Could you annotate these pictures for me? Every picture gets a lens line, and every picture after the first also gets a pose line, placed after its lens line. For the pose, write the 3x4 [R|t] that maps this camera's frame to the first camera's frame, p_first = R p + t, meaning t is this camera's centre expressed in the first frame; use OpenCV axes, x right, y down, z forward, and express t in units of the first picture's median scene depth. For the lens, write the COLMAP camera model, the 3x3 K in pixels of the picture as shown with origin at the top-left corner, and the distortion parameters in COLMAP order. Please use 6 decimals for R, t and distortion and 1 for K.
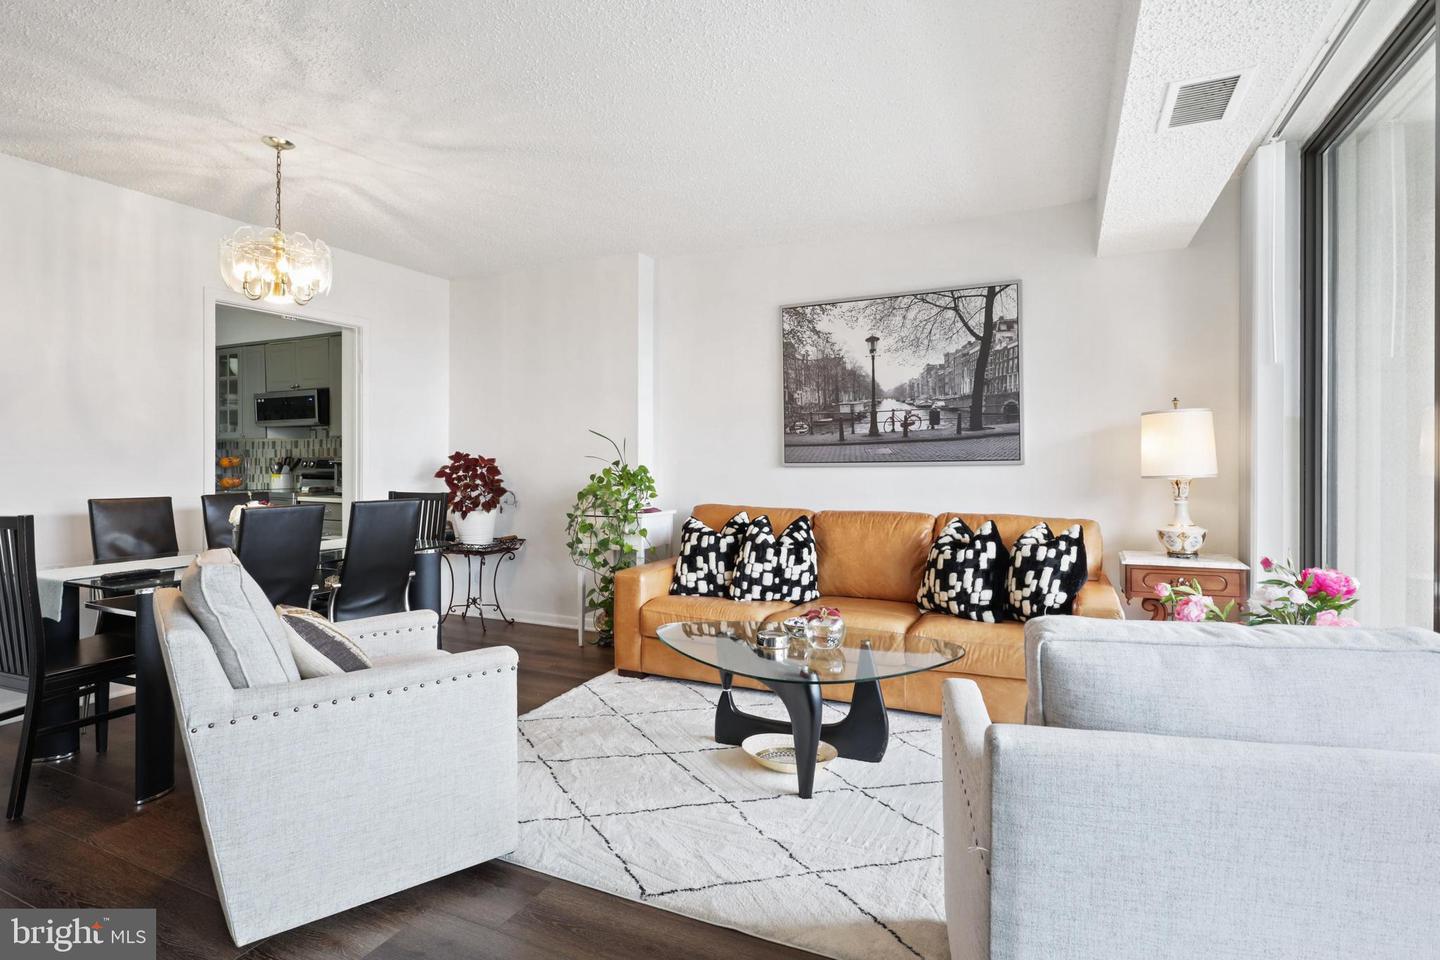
lens RADIAL K [[725.3, 0, 727.3], [0, 725.3, 461.1], [0, 0, 1]] dist [-0.020457, 0.015739]
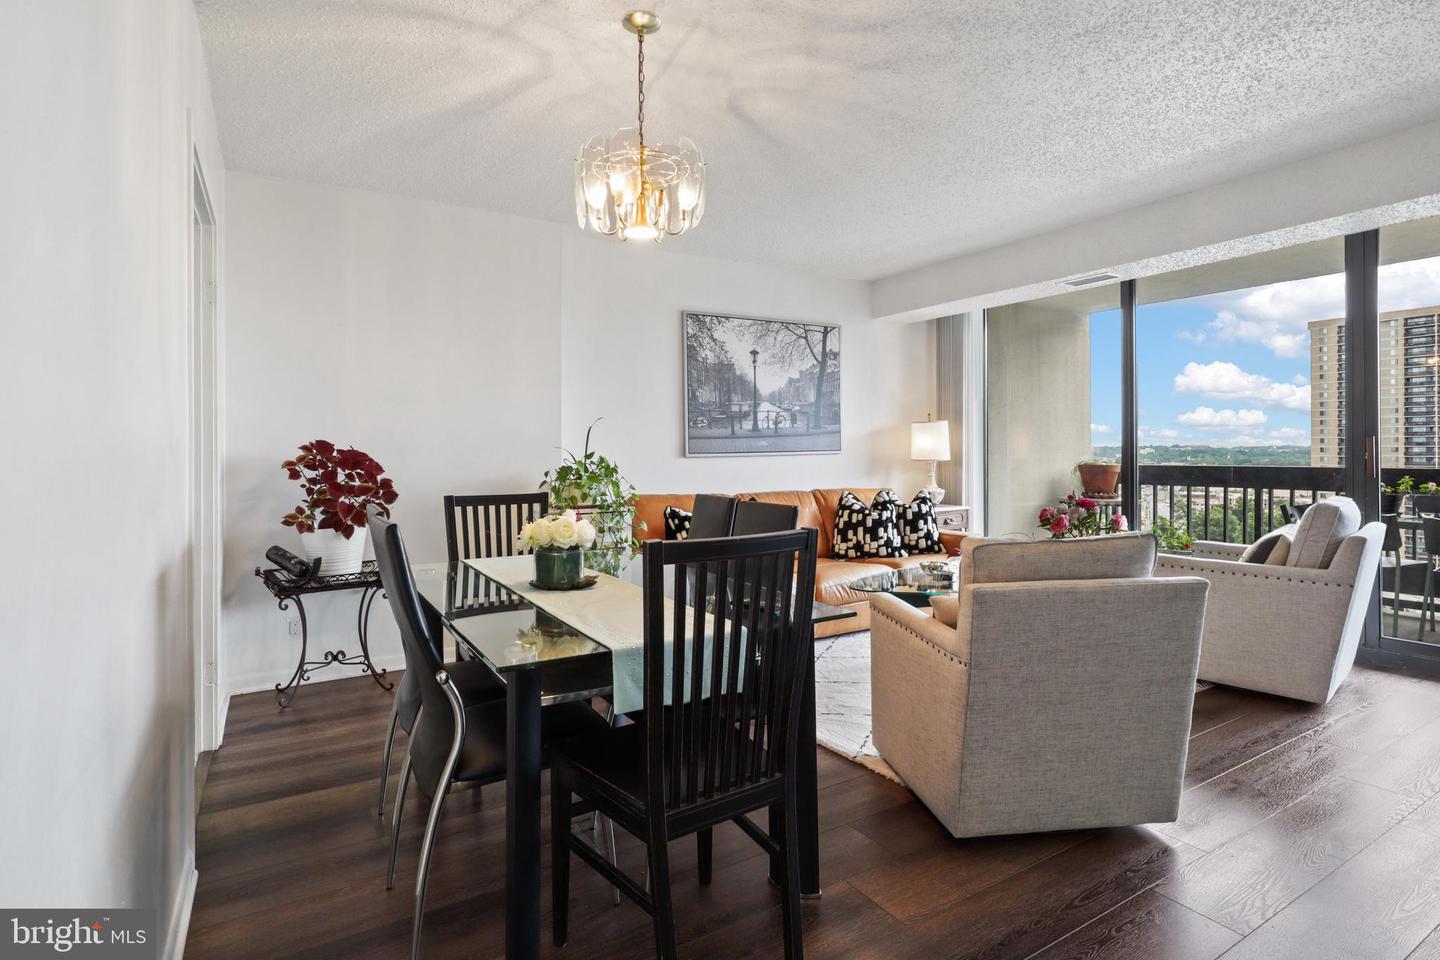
lens RADIAL K [[725.3, 0, 715.4], [0, 725.3, 453.9], [0, 0, 1]] dist [-0.020457, 0.015739]
pose [[0.550746, -0.005279, 0.834656, -0.938271], [0.007009, 0.999974, 0.001700, 0.001372], [-0.834643, 0.004914, 0.550769, 0.411938]]
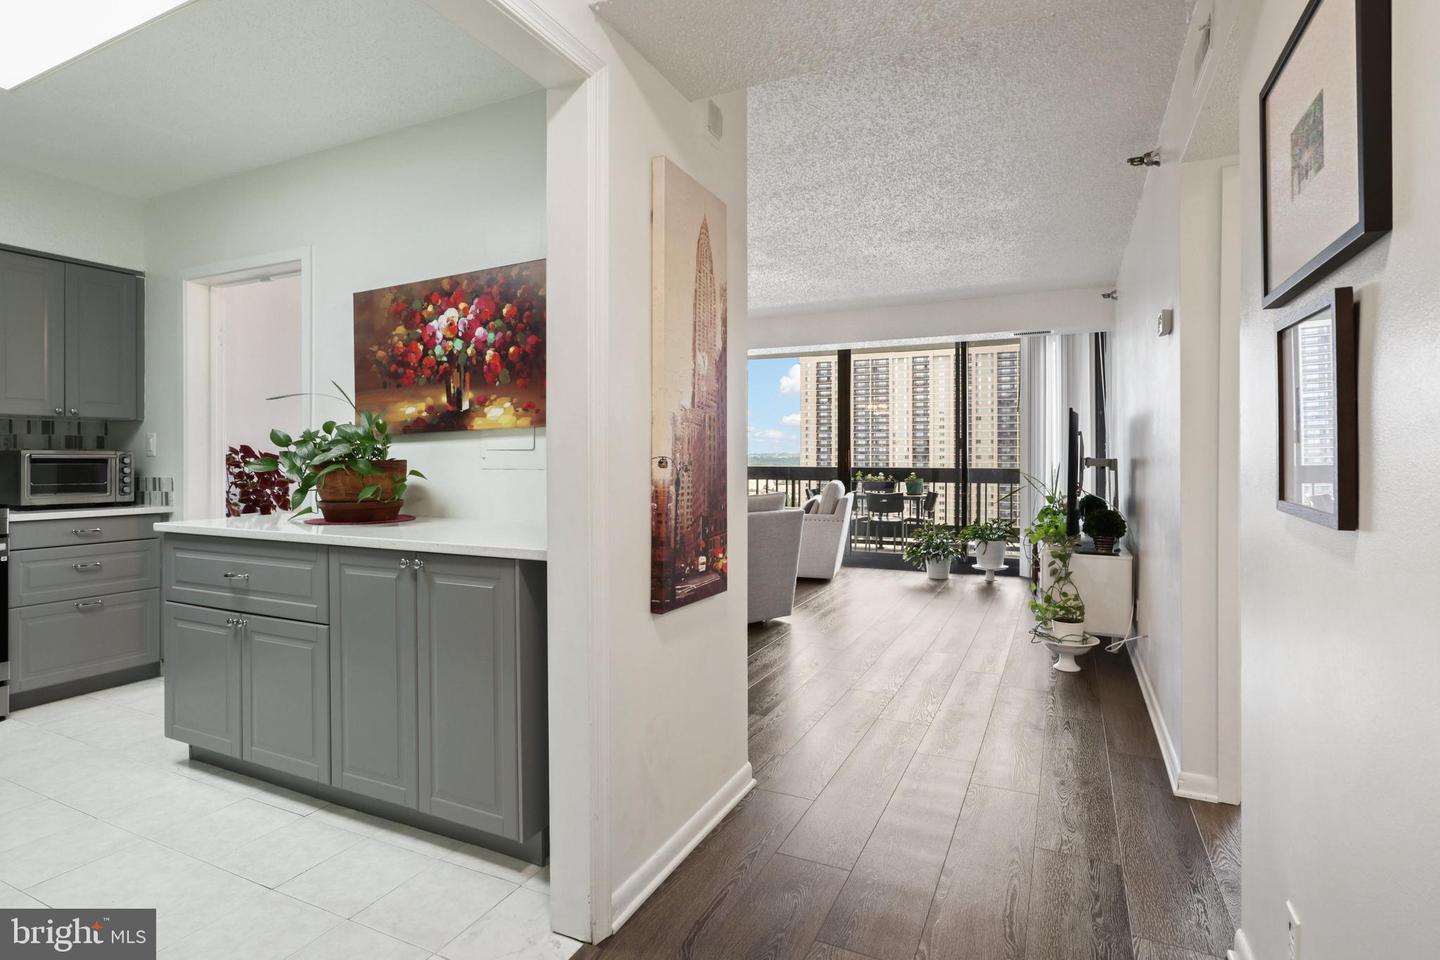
lens RADIAL K [[725.3, 0, 714.0], [0, 725.3, 466.8], [0, 0, 1]] dist [-0.020457, 0.015739]
pose [[0.011611, -0.014714, 0.999824, -1.043231], [0.002015, 0.999890, 0.014692, 0.001472], [-0.999931, 0.001844, 0.011640, 0.433750]]
